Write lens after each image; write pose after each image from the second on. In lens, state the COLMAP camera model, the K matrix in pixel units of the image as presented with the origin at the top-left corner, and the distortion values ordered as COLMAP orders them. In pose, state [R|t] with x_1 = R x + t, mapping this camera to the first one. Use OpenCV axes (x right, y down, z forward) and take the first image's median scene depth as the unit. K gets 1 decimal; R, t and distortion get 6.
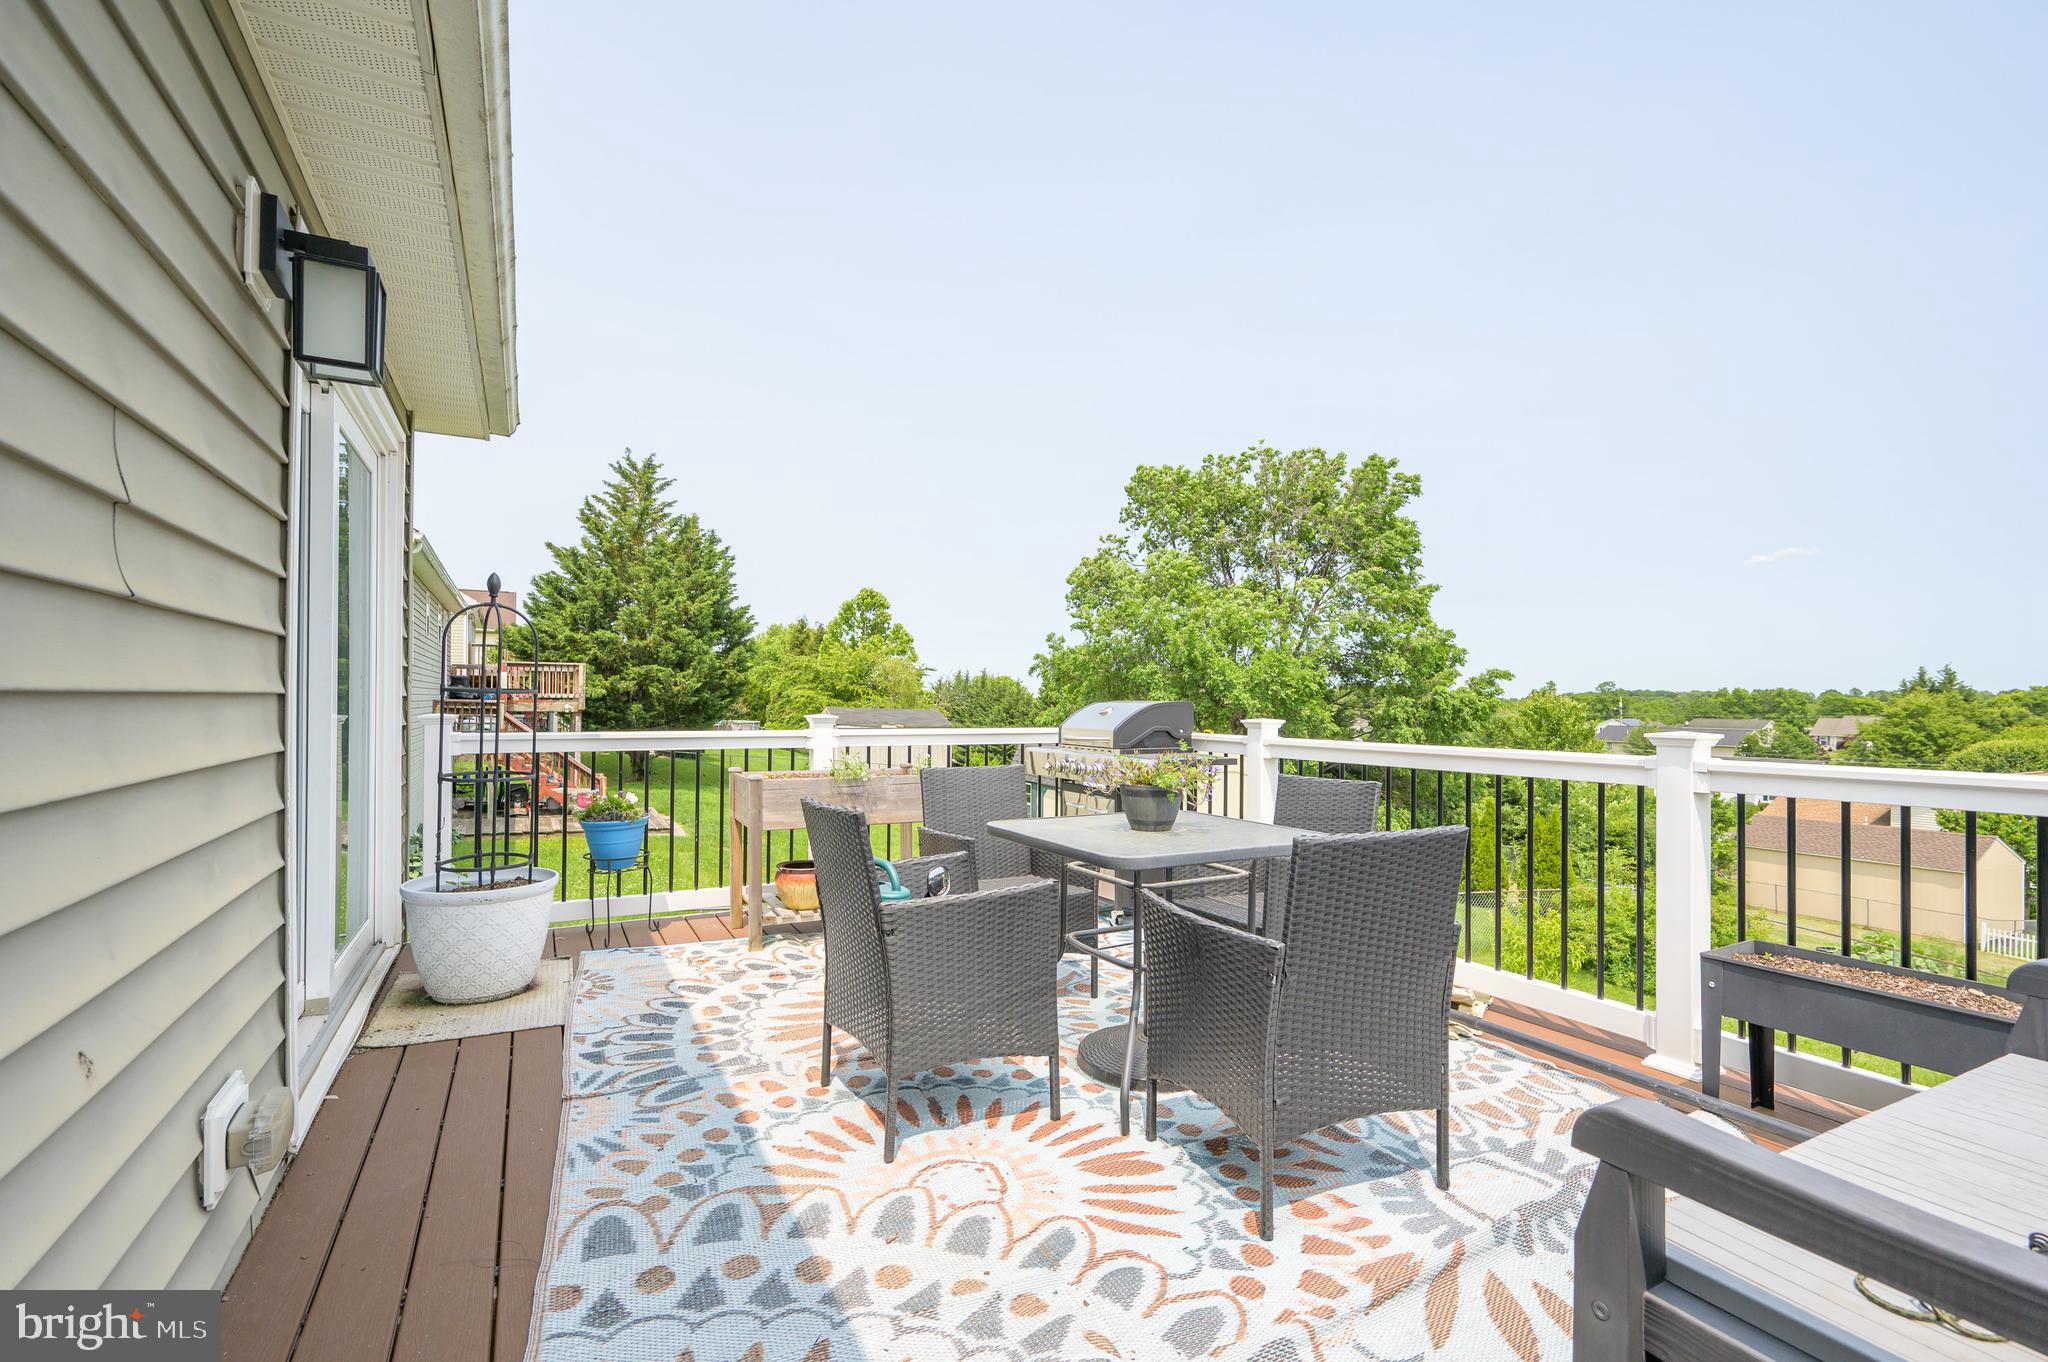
lens RADIAL K [[916.0, 0, 1009.4], [0, 916.0, 648.7], [0, 0, 1]] dist [0.009305, 0.000215]
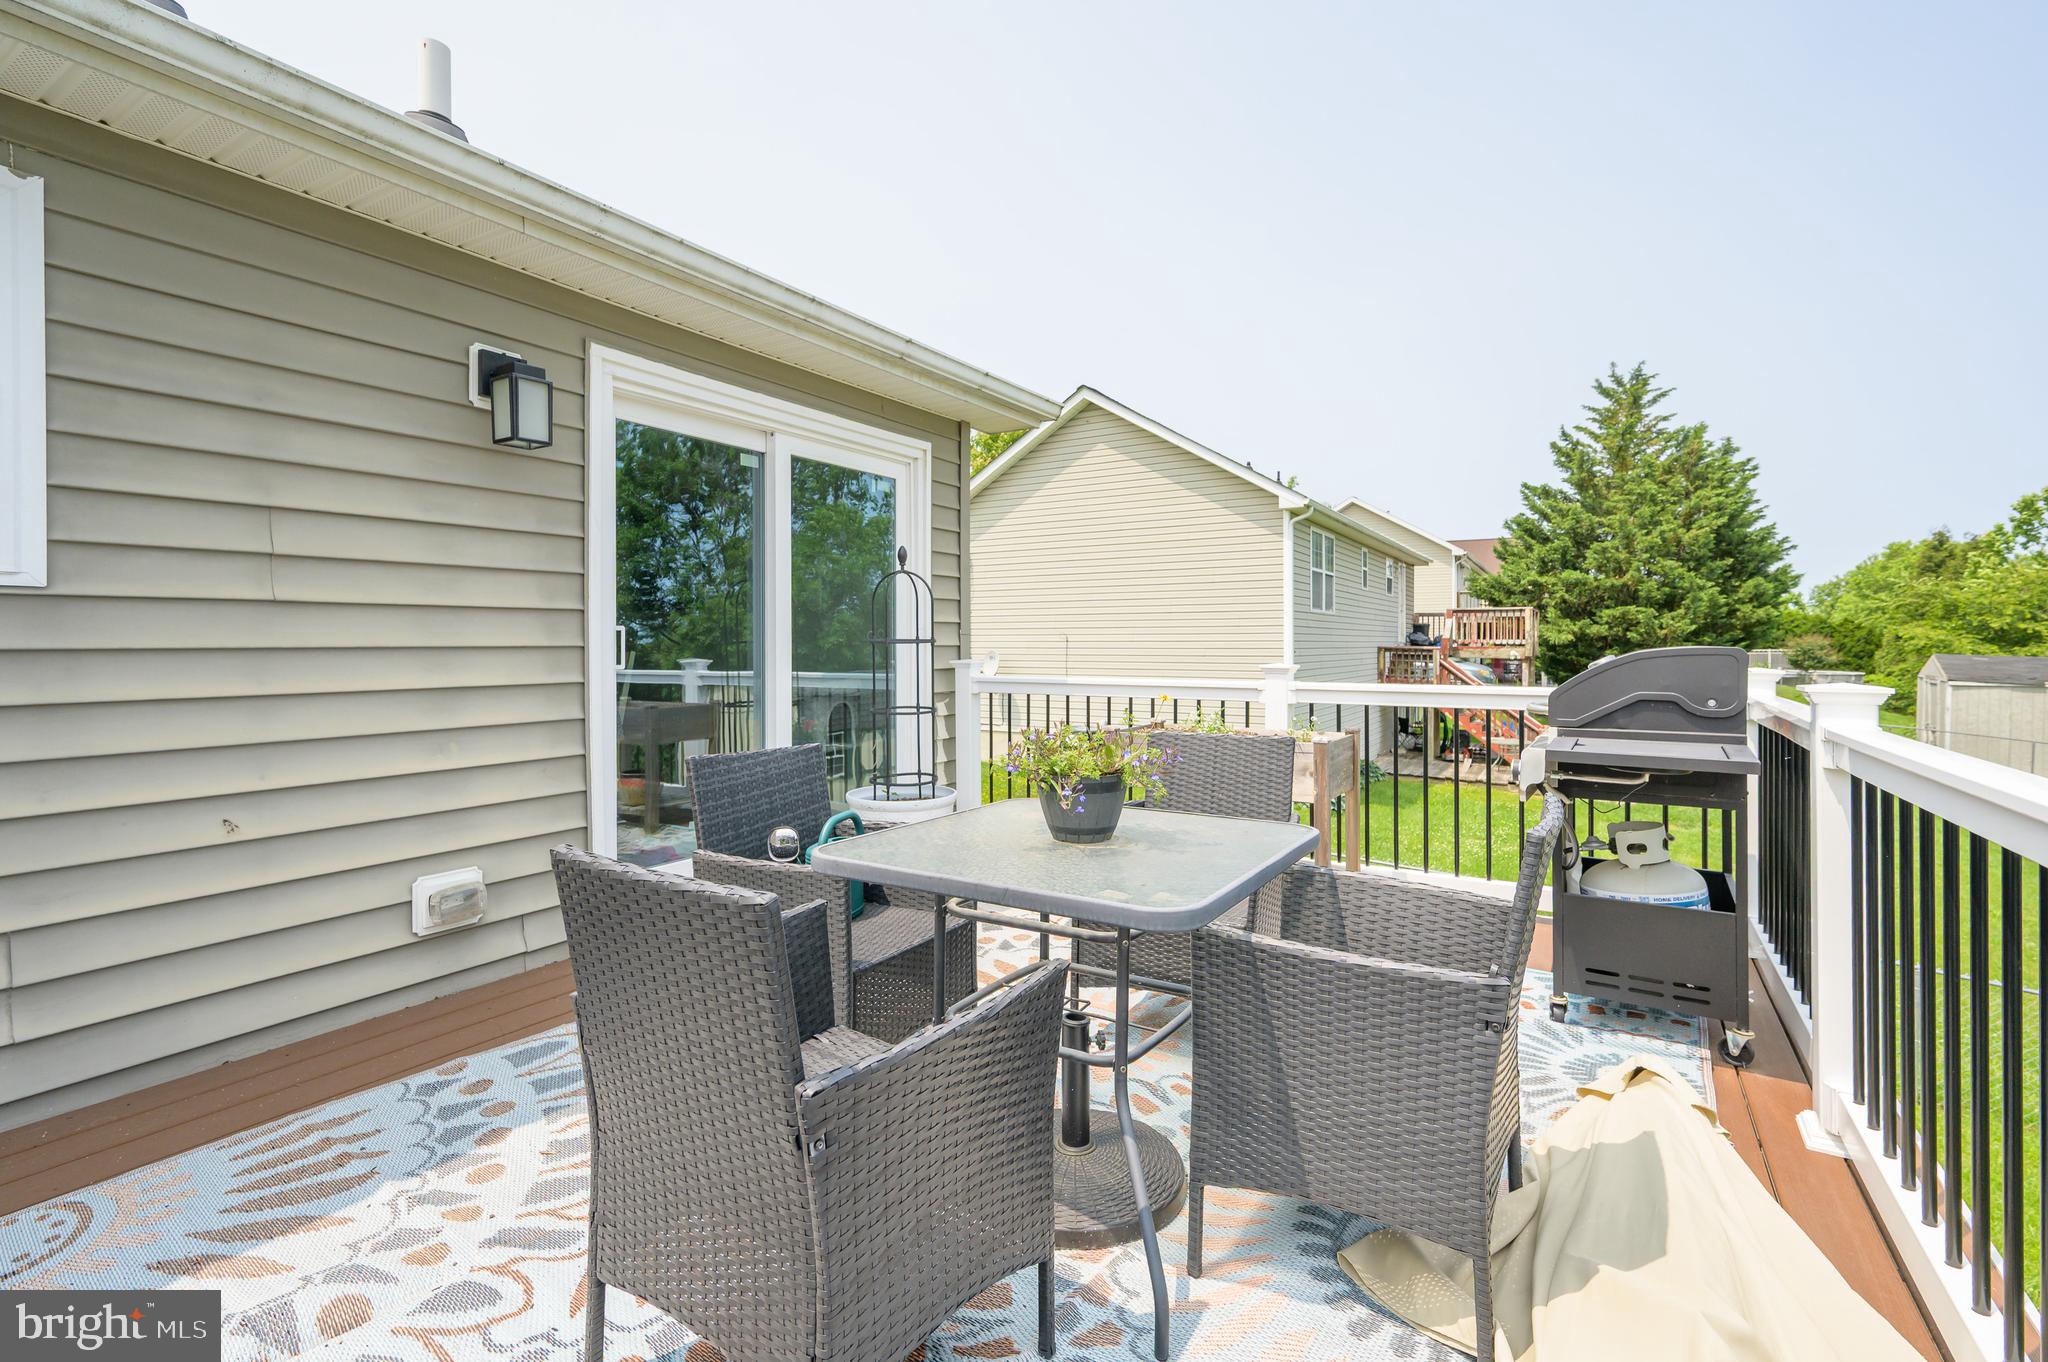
lens RADIAL K [[924.1, 0, 1055.1], [0, 924.1, 630.3], [0, 0, 1]] dist [0.000928, 0.000076]
pose [[0.519152, -0.021522, -0.854411, 0.077568], [0.054554, 0.998479, 0.007996, 0.003775], [0.852939, -0.050763, 0.519537, 0.067504]]
